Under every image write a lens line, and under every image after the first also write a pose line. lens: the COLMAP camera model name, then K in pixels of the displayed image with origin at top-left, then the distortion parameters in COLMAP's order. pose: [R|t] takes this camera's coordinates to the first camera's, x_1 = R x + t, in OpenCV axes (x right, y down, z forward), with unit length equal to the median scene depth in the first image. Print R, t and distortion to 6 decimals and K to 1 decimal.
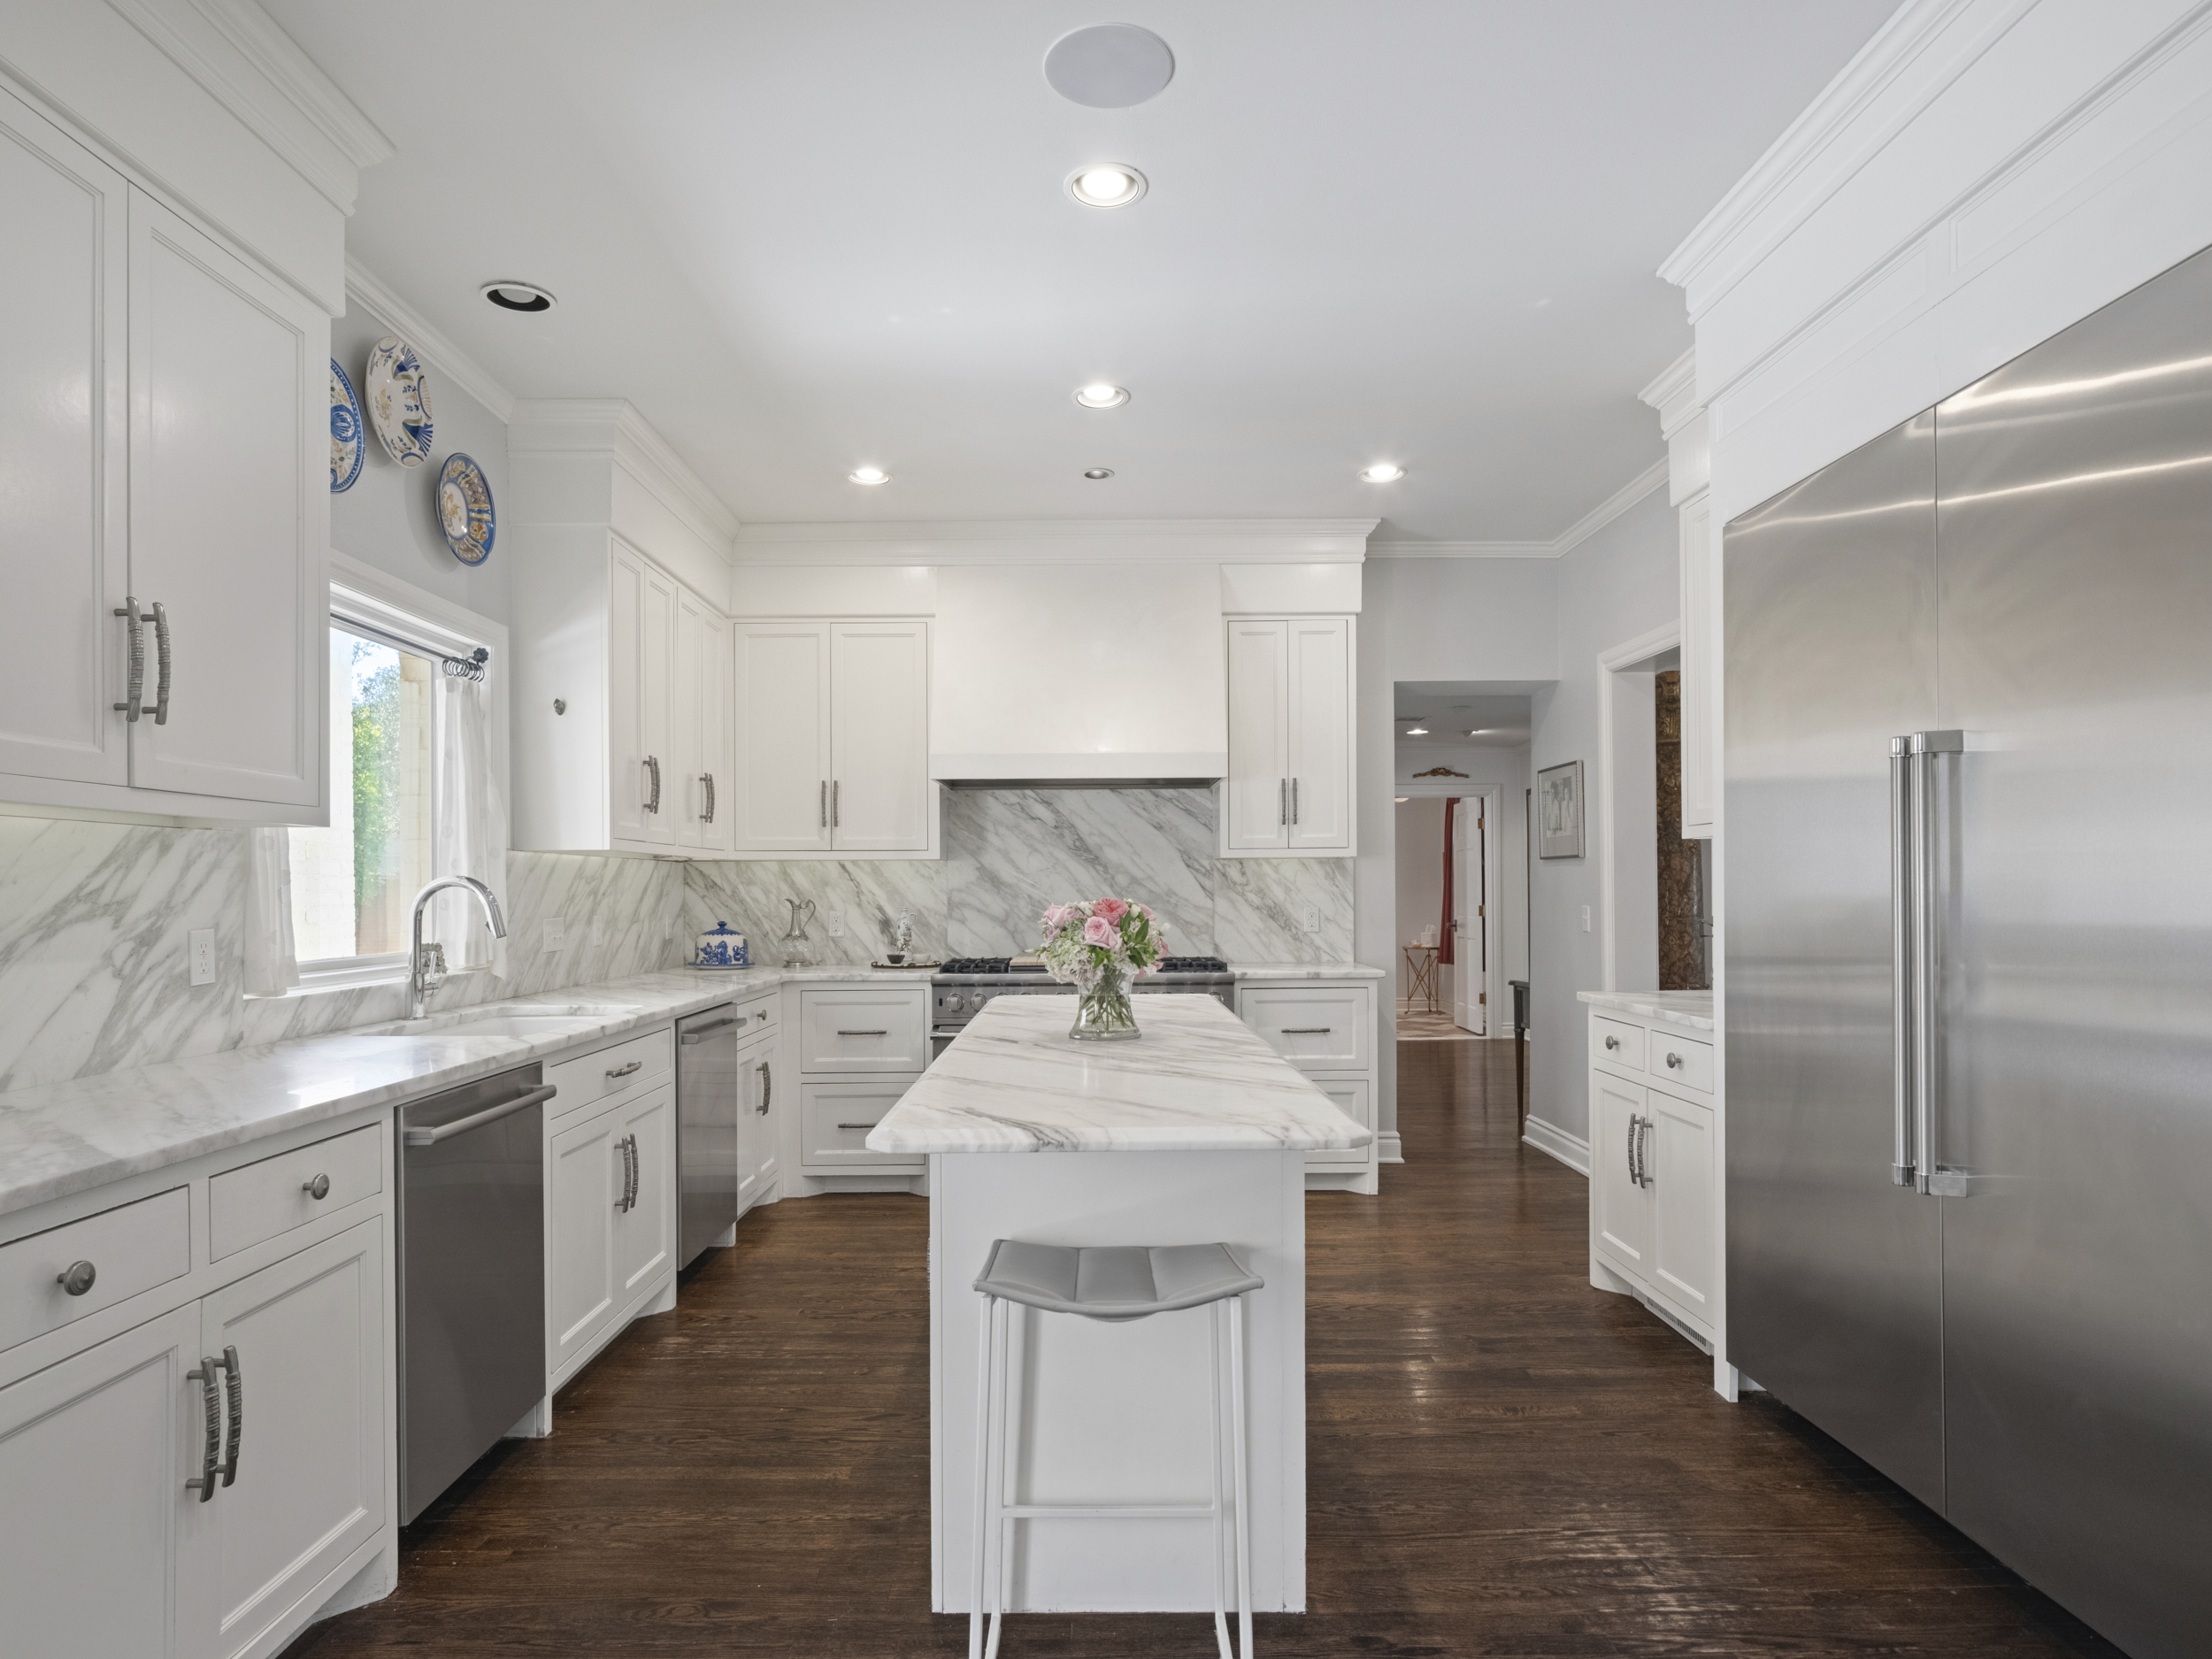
lens RADIAL K [[1263.6, 0, 1084.1], [0, 1263.6, 884.4], [0, 0, 1]] dist [-0.000404, -0.002693]
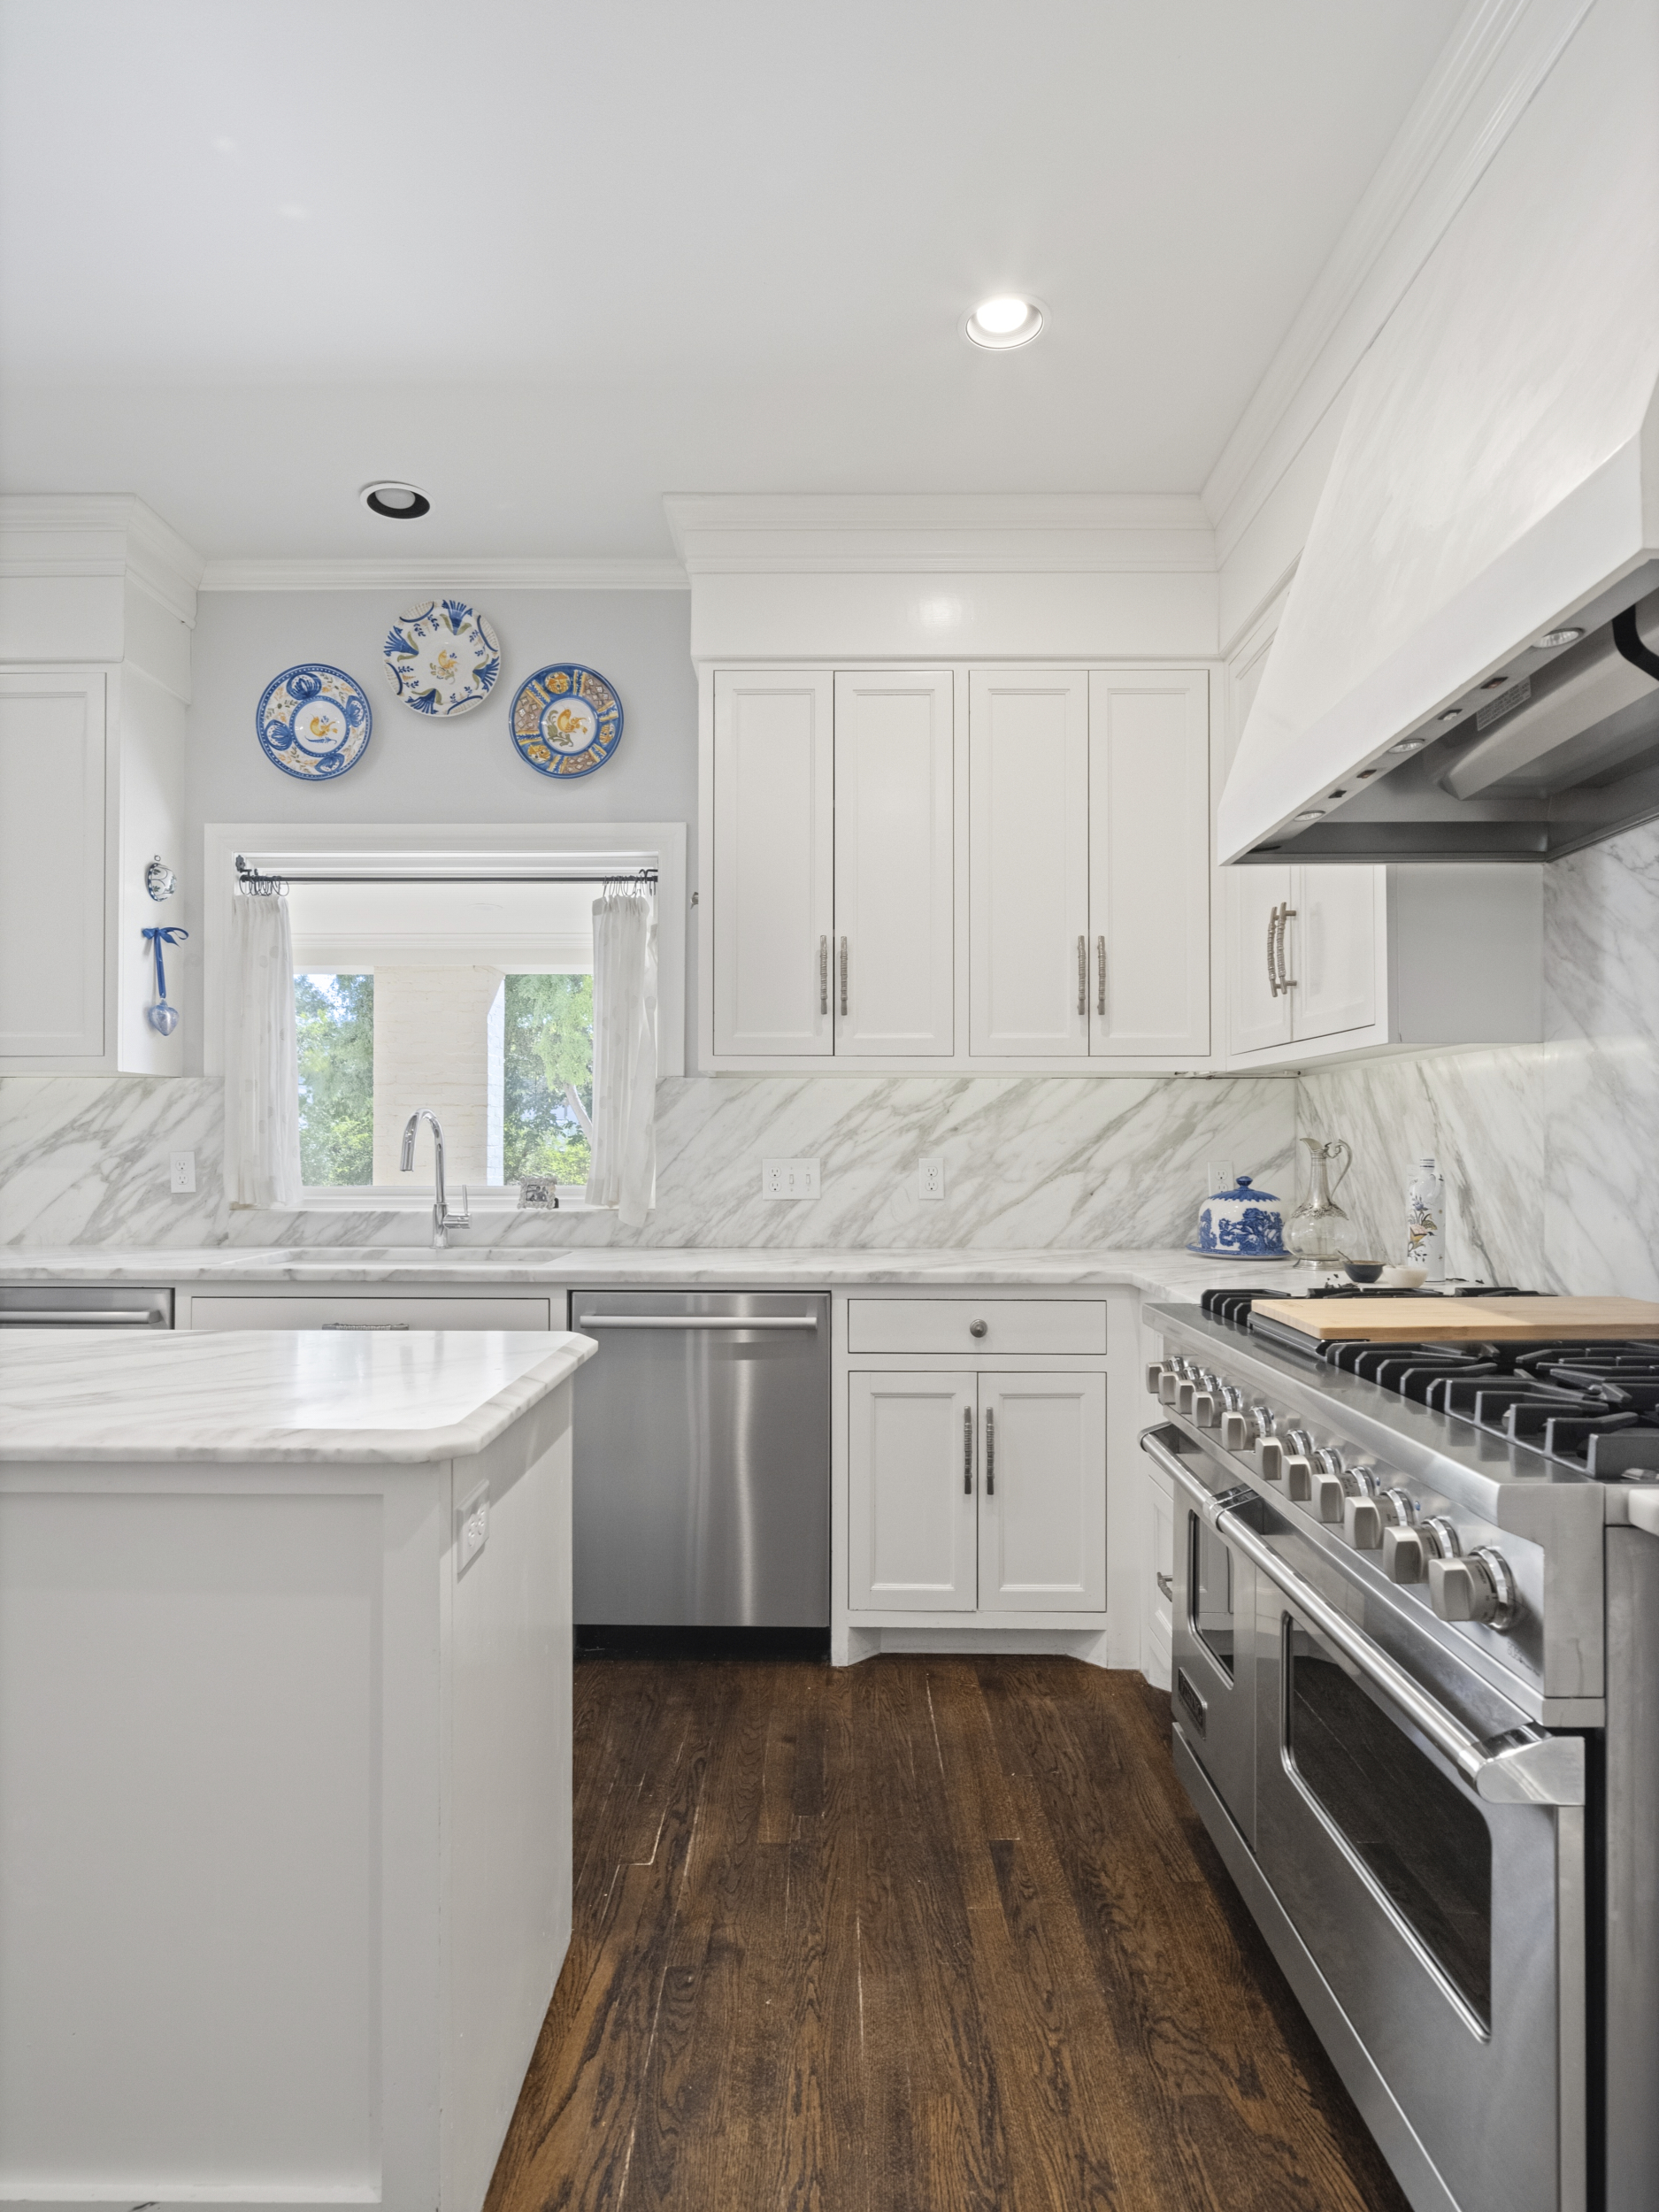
lens RADIAL K [[1263.6, 0, 819.0], [0, 1263.6, 1135.1], [0, 0, 1]] dist [-0.000404, -0.002693]
pose [[-0.016691, -0.003355, -0.999855, 0.309140], [0.002205, 0.999992, -0.003392, 0.011492], [0.999858, -0.002261, -0.016683, 0.822330]]
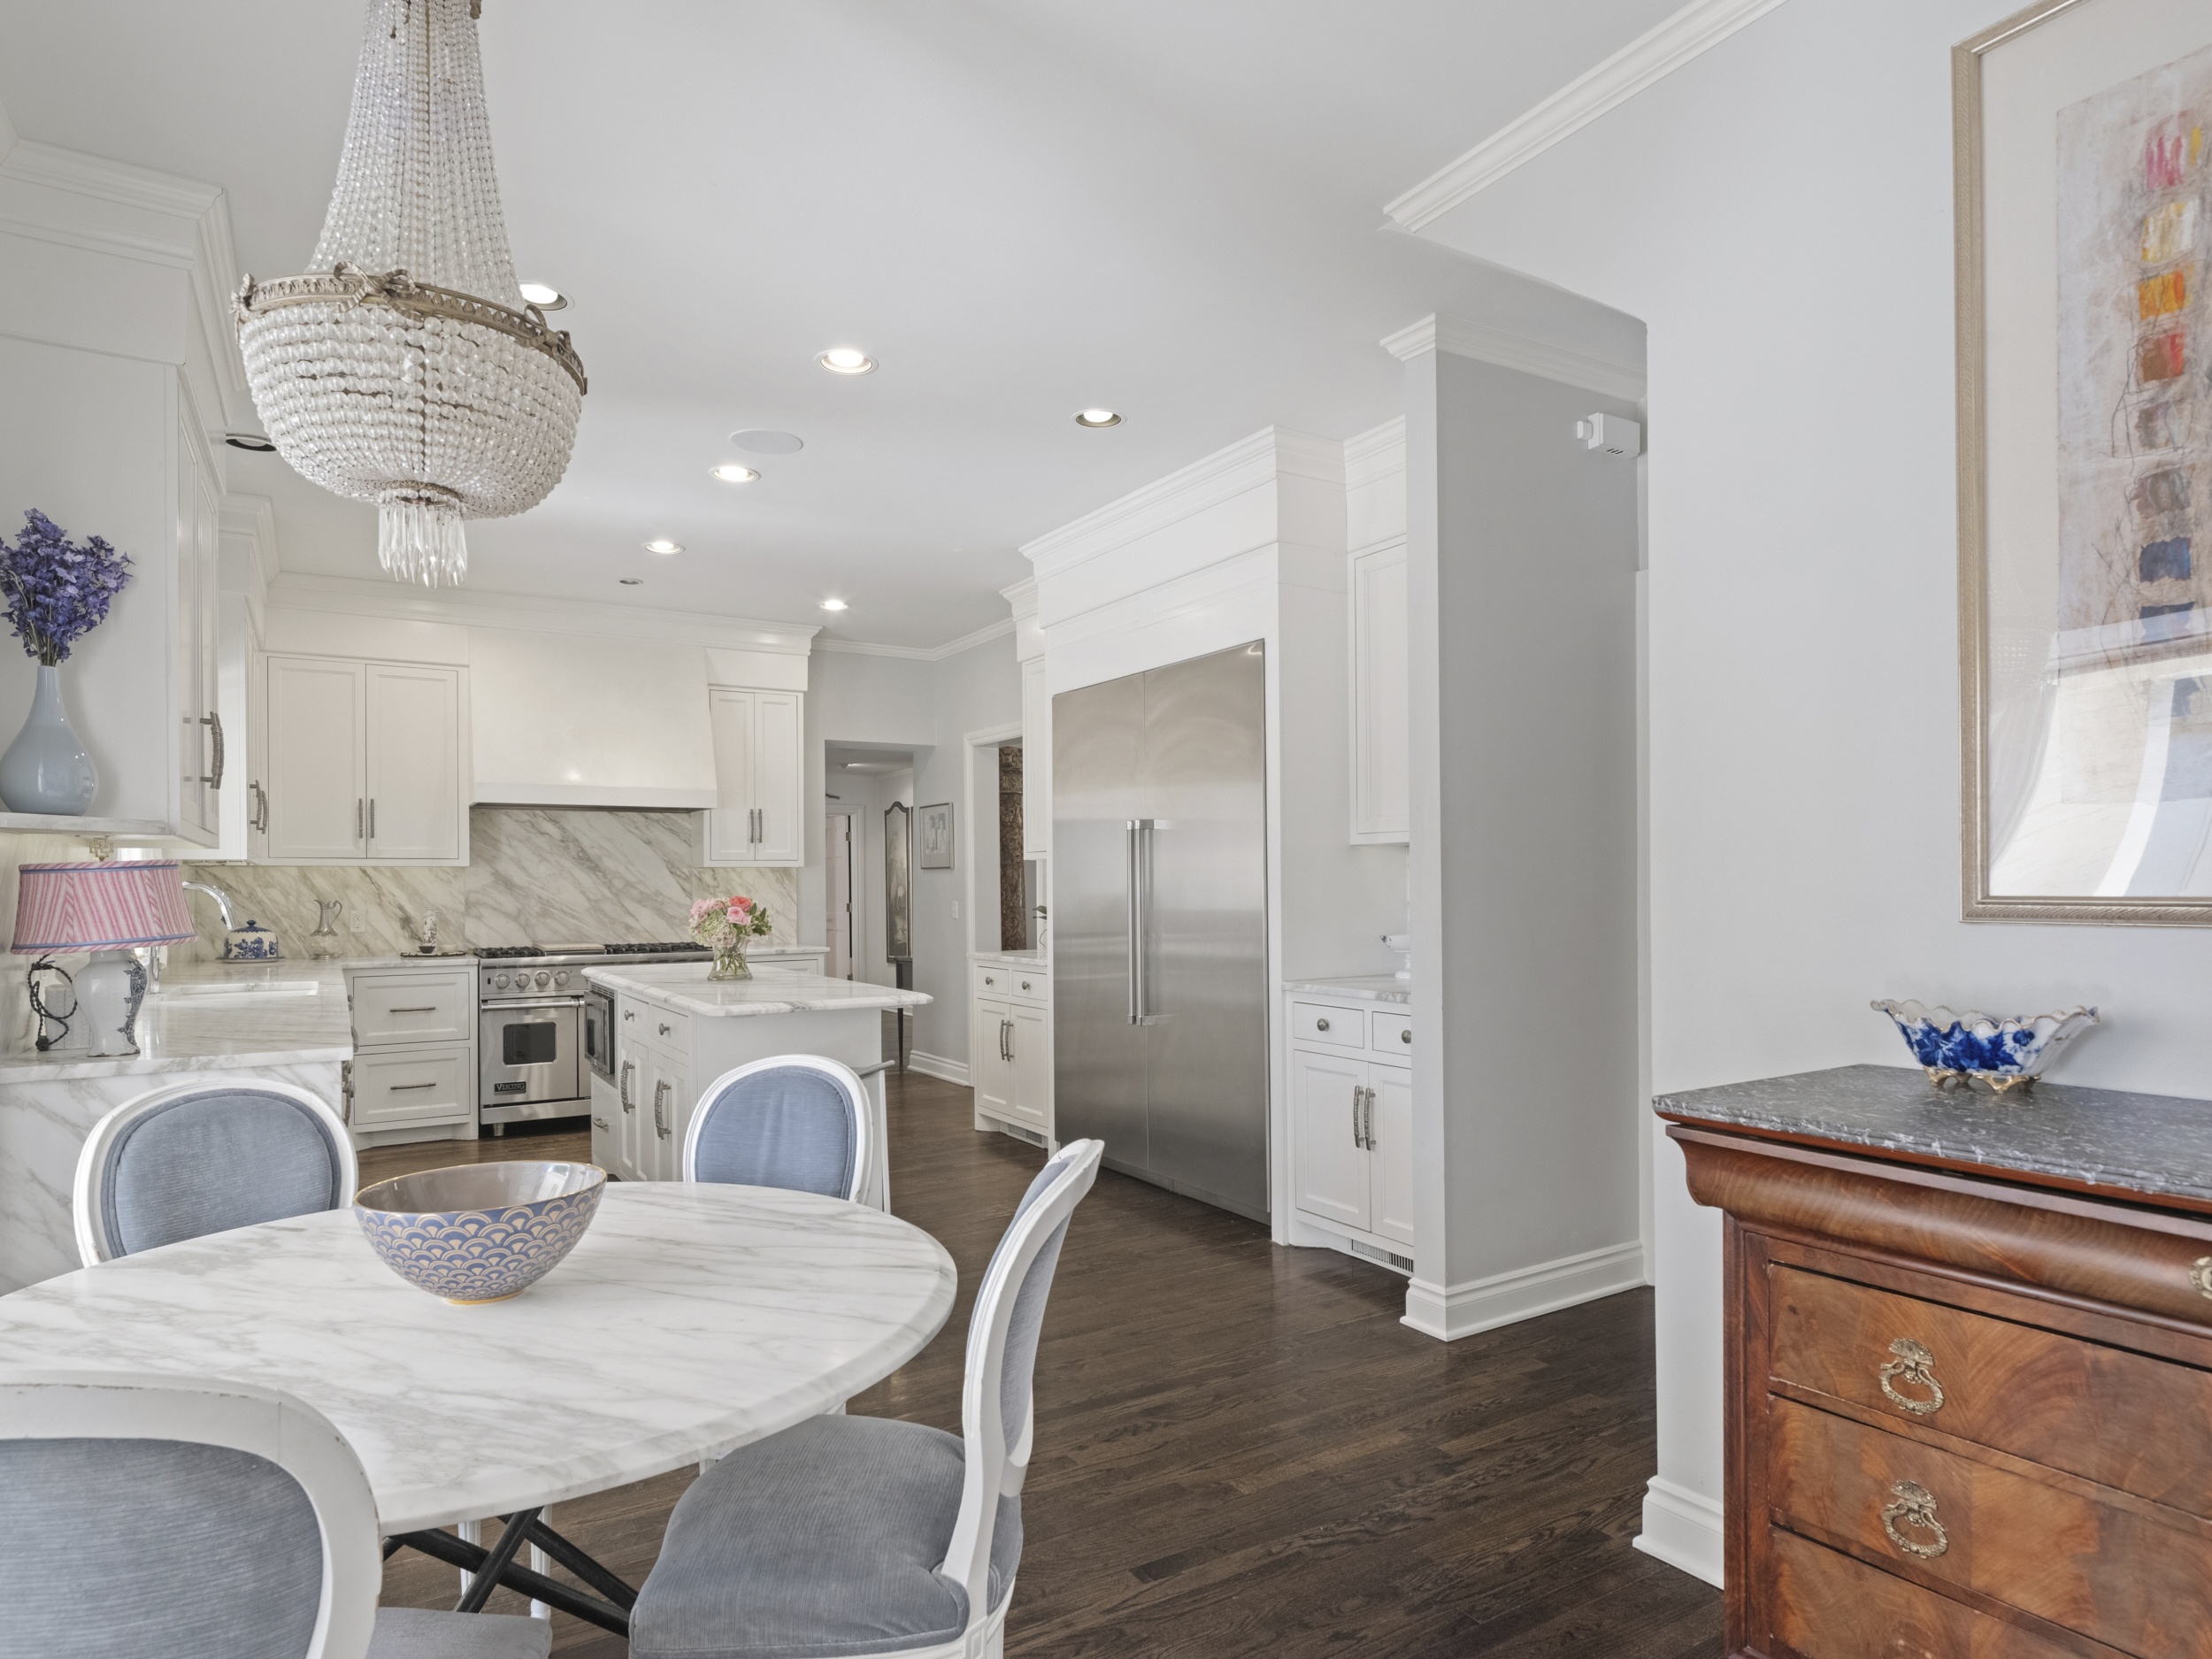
lens RADIAL K [[1263.6, 0, 1102.7], [0, 1263.6, 889.9], [0, 0, 1]] dist [-0.000404, -0.002693]
pose [[0.854402, -0.002043, 0.519609, -0.225806], [0.000428, 0.999995, 0.003229, -0.001093], [-0.519613, -0.002536, 0.854398, -0.357717]]
